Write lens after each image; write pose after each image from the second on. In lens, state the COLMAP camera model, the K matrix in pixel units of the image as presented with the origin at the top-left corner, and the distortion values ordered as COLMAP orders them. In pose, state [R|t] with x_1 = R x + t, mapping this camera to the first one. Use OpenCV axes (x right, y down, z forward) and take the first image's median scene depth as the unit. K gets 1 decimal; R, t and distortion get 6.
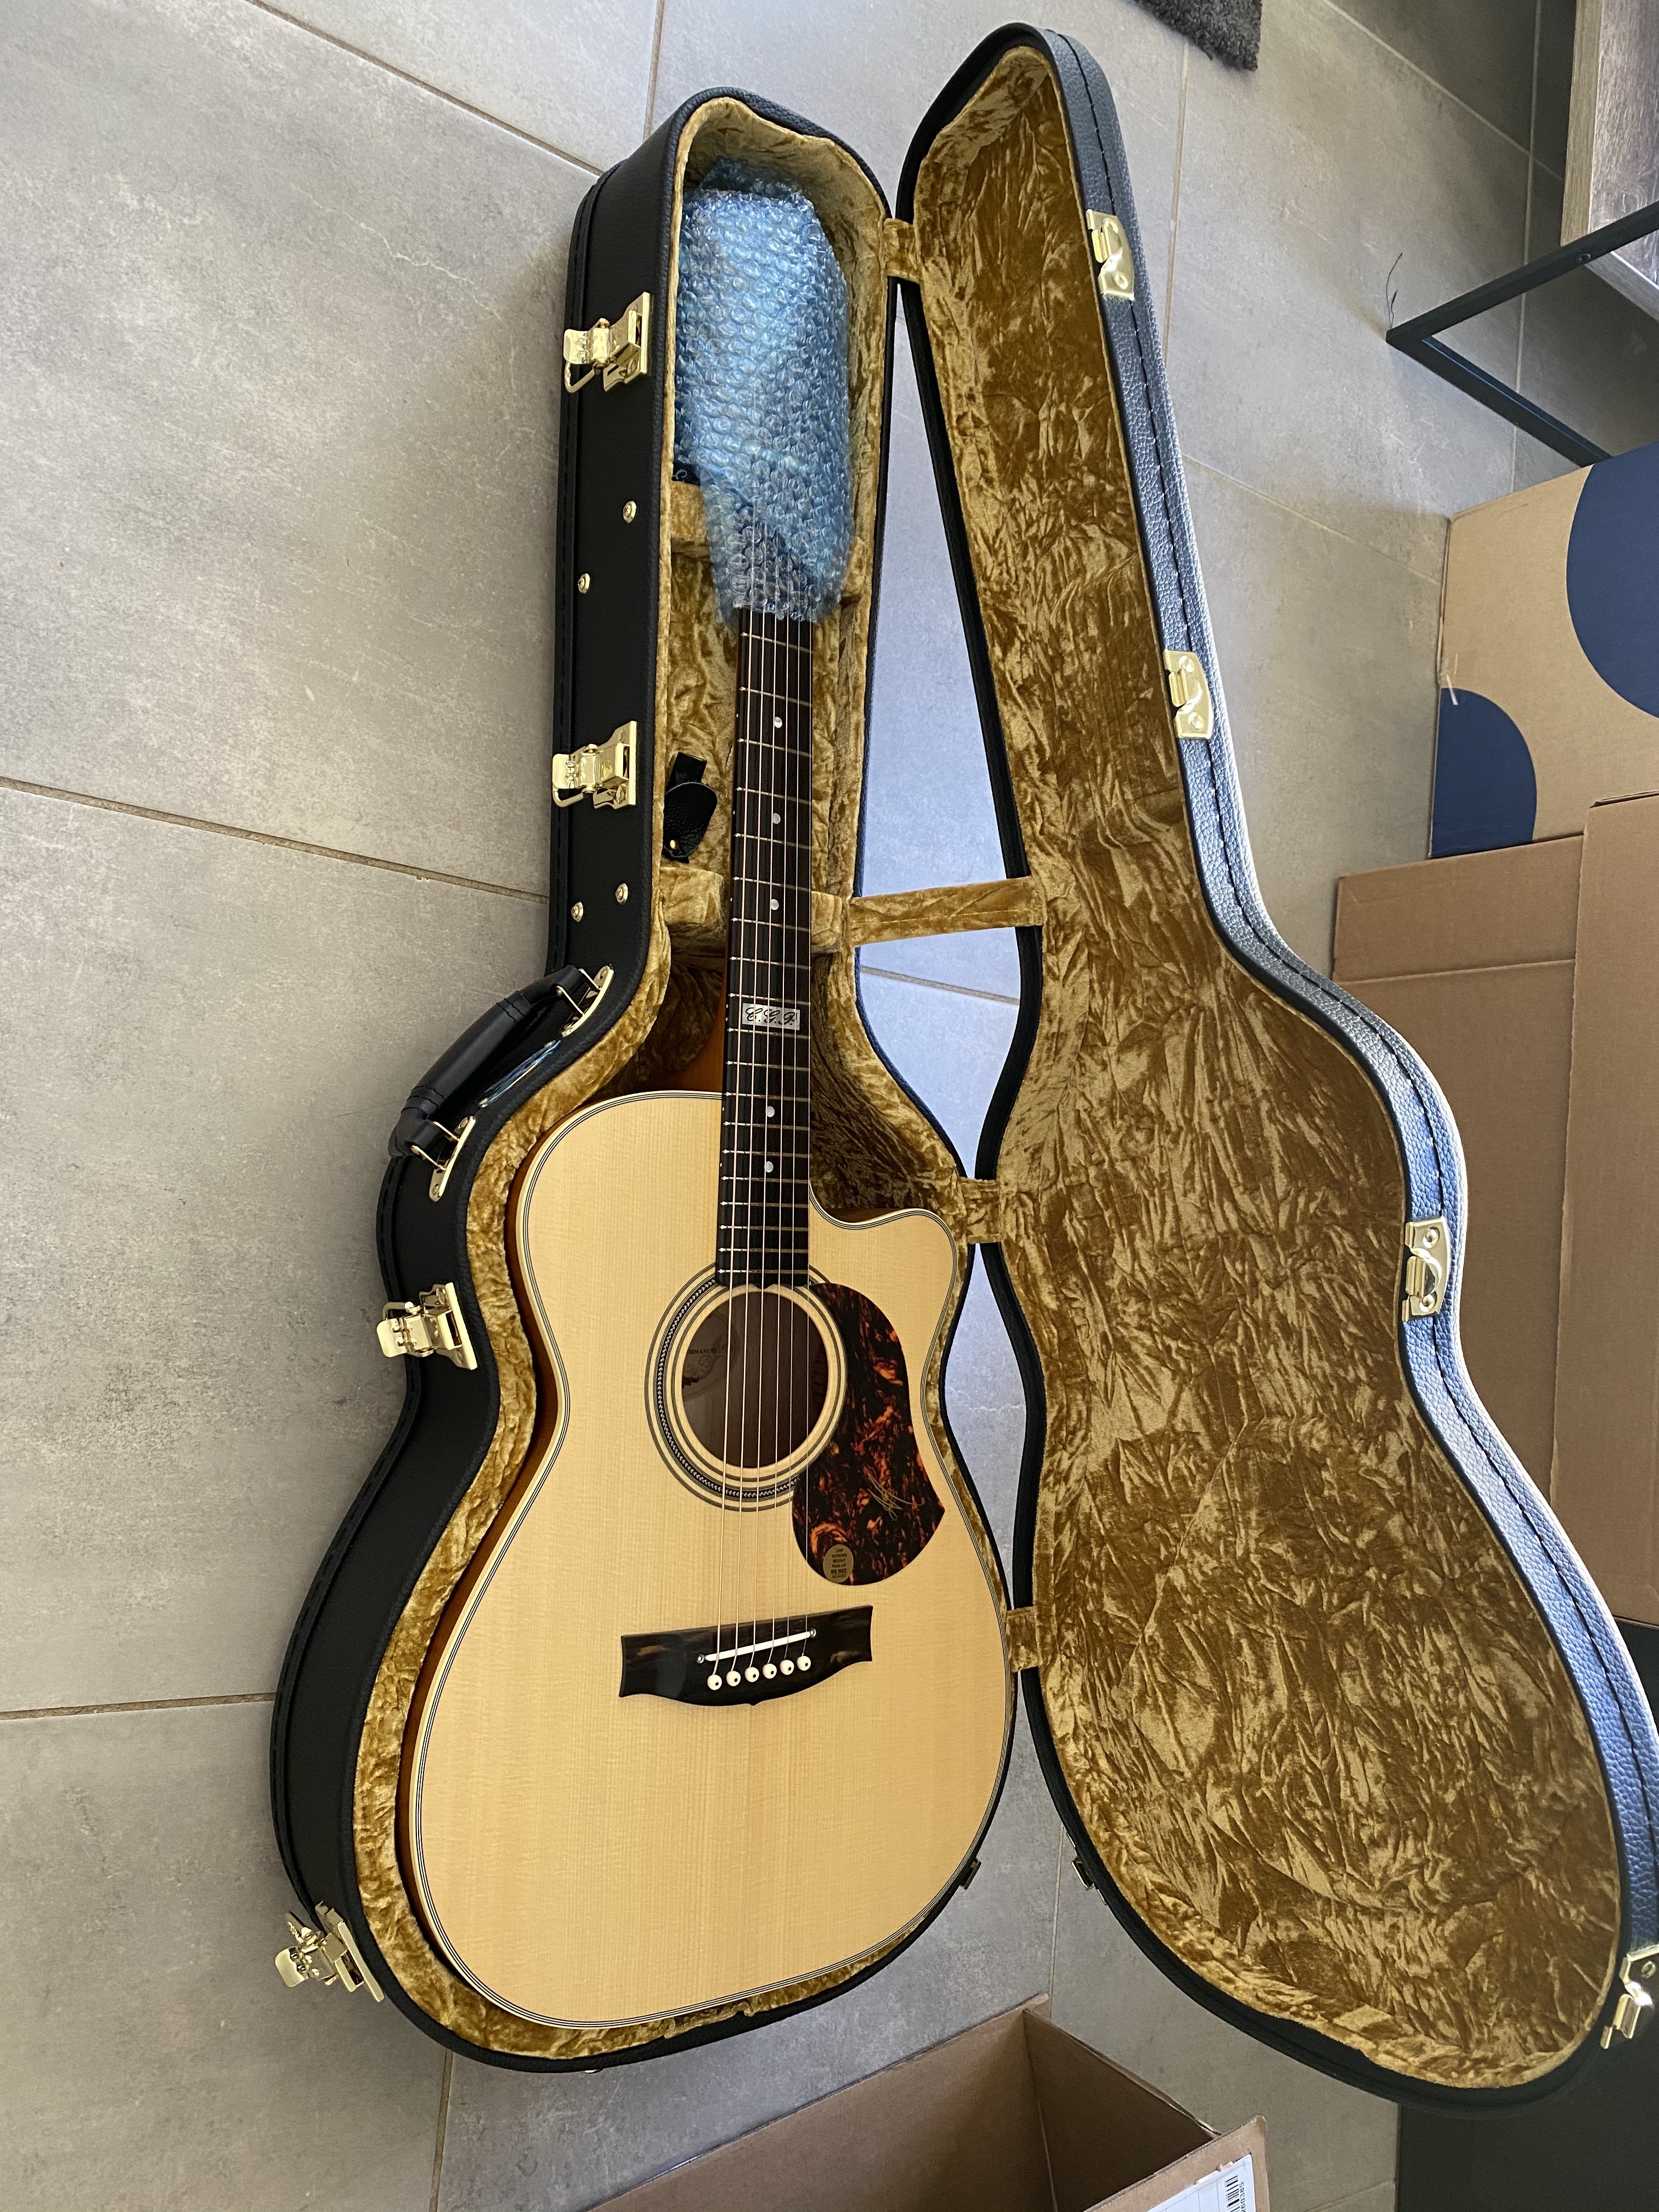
lens RADIAL K [[1635.0, 0, 829.5], [0, 1635.0, 1106.0], [0, 0, 1]] dist [0.004674, -0.004647]
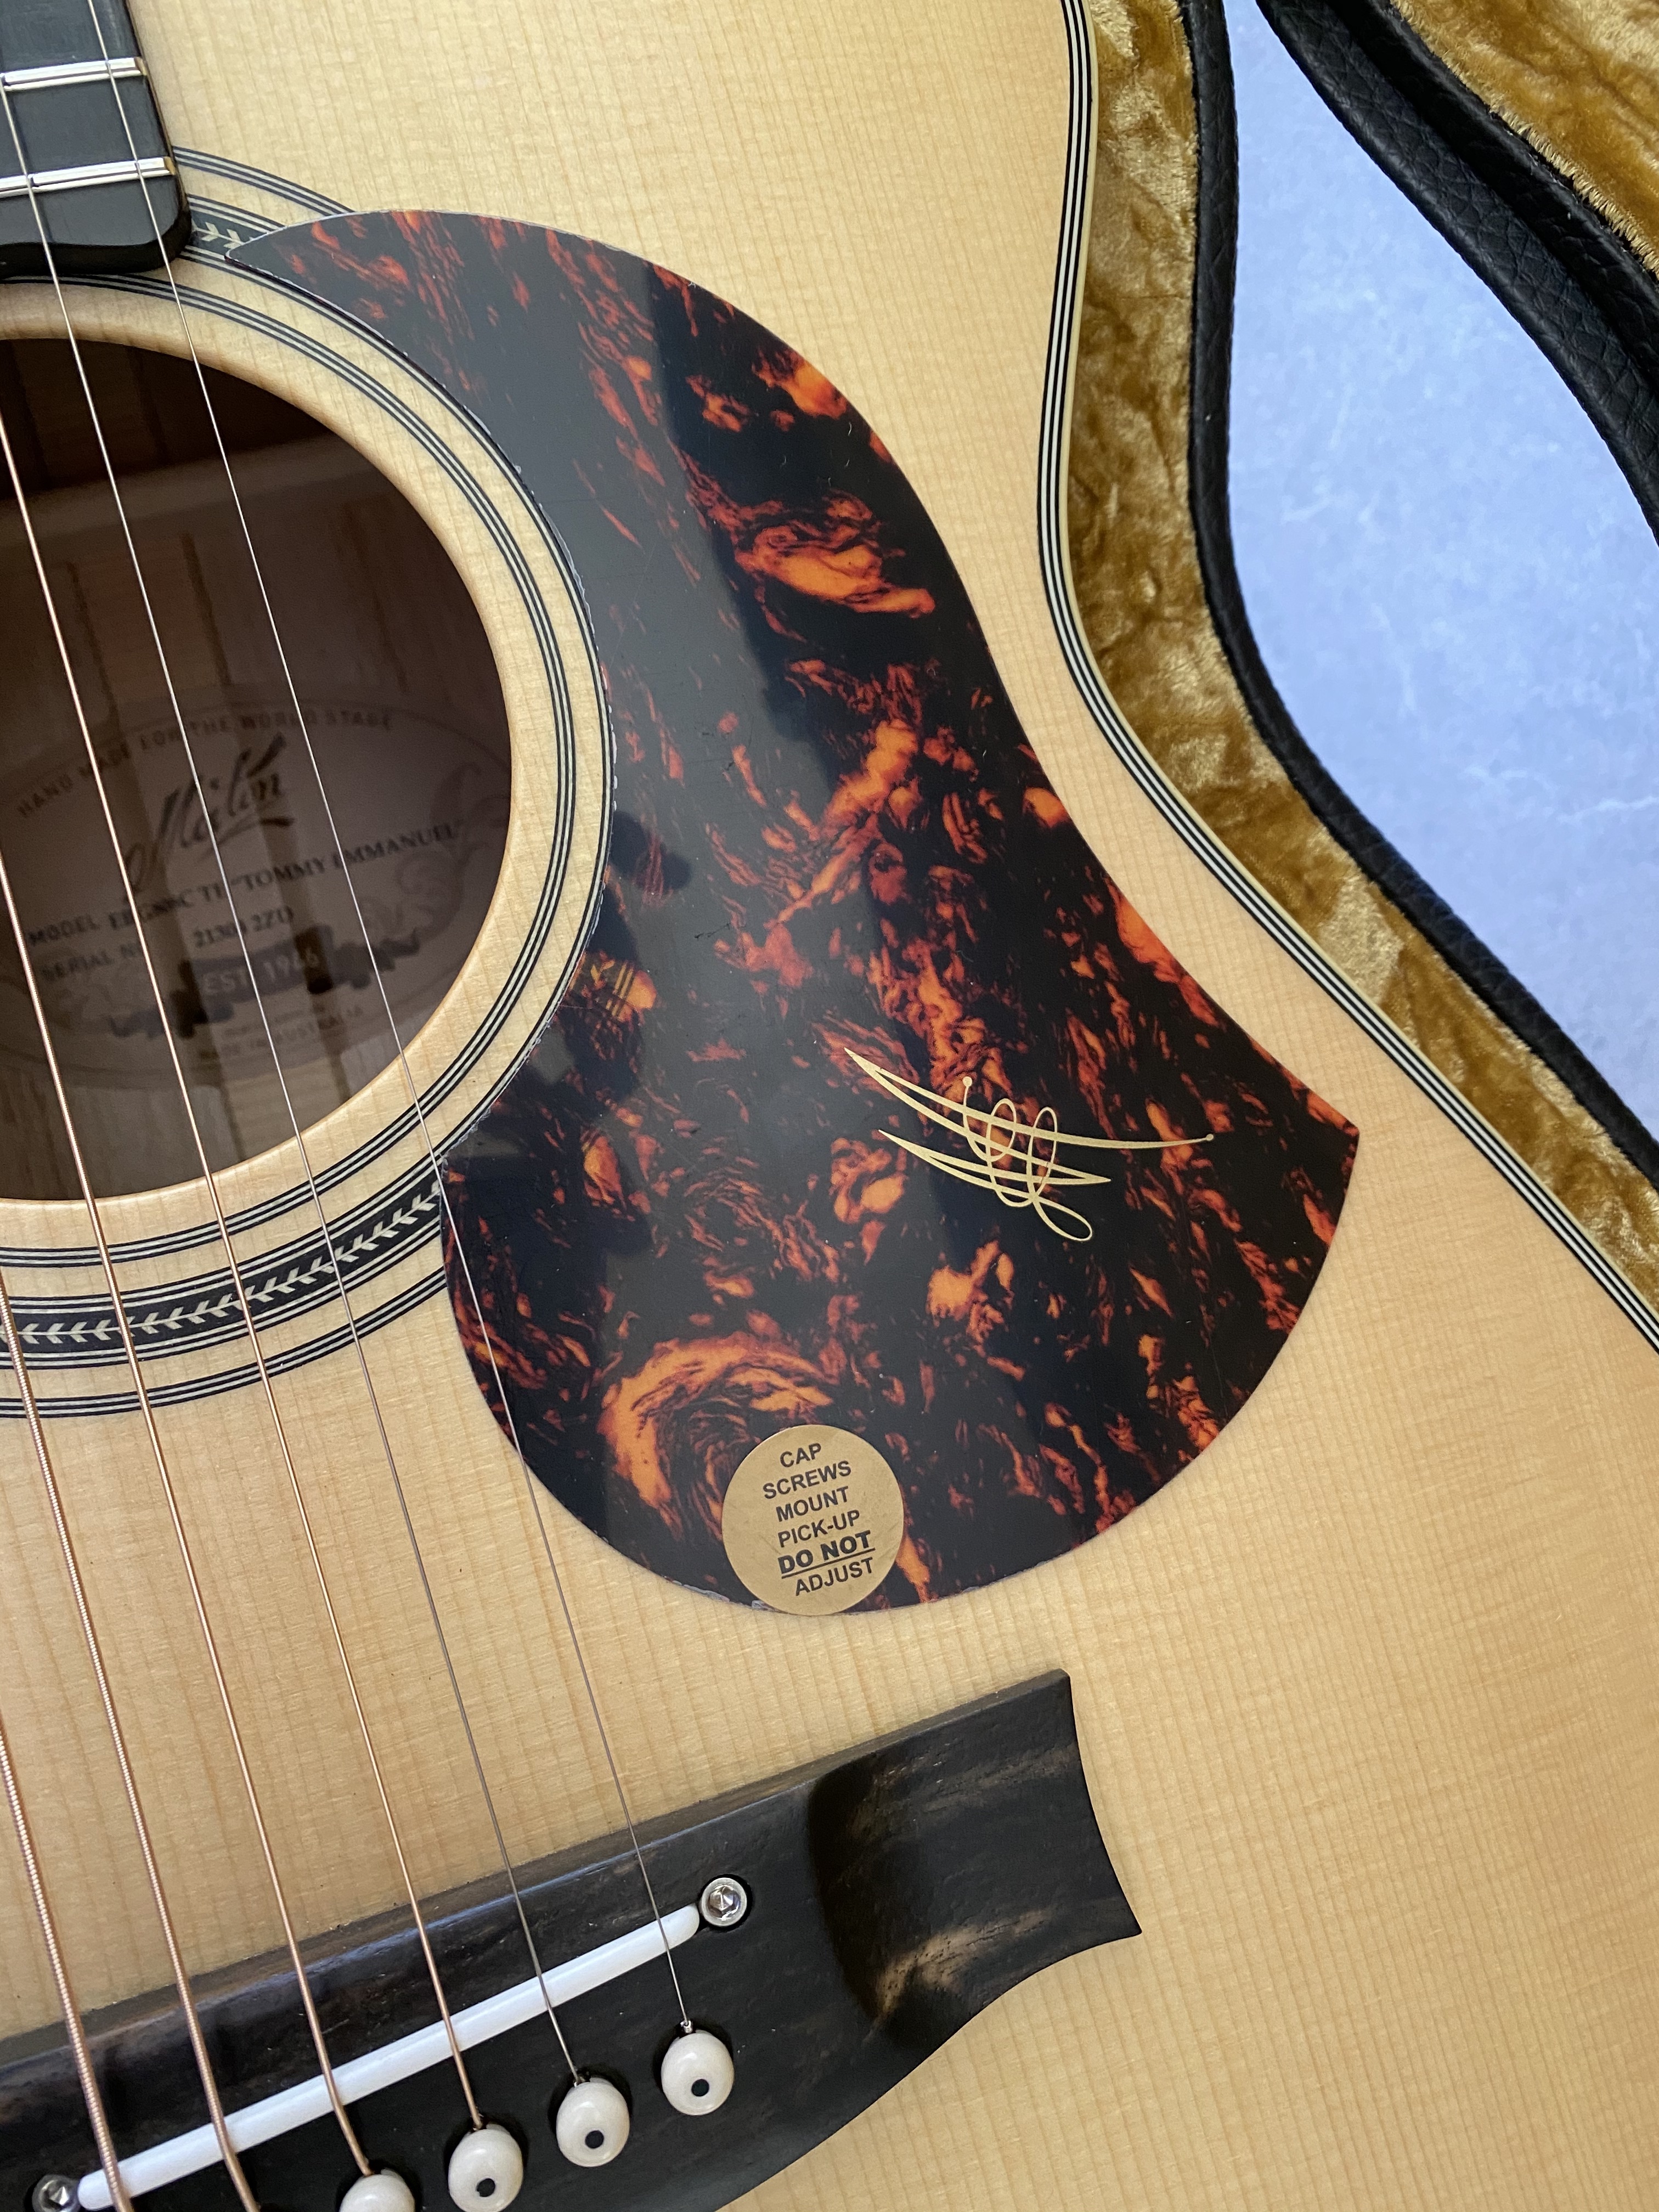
lens RADIAL K [[1635.0, 0, 829.5], [0, 1635.0, 1106.0], [0, 0, 1]] dist [0.004674, -0.004647]
pose [[0.858721, -0.277487, -0.430811, 0.107289], [0.329638, 0.942793, 0.049798, 0.221348], [0.392348, -0.184775, 0.901067, 0.824317]]
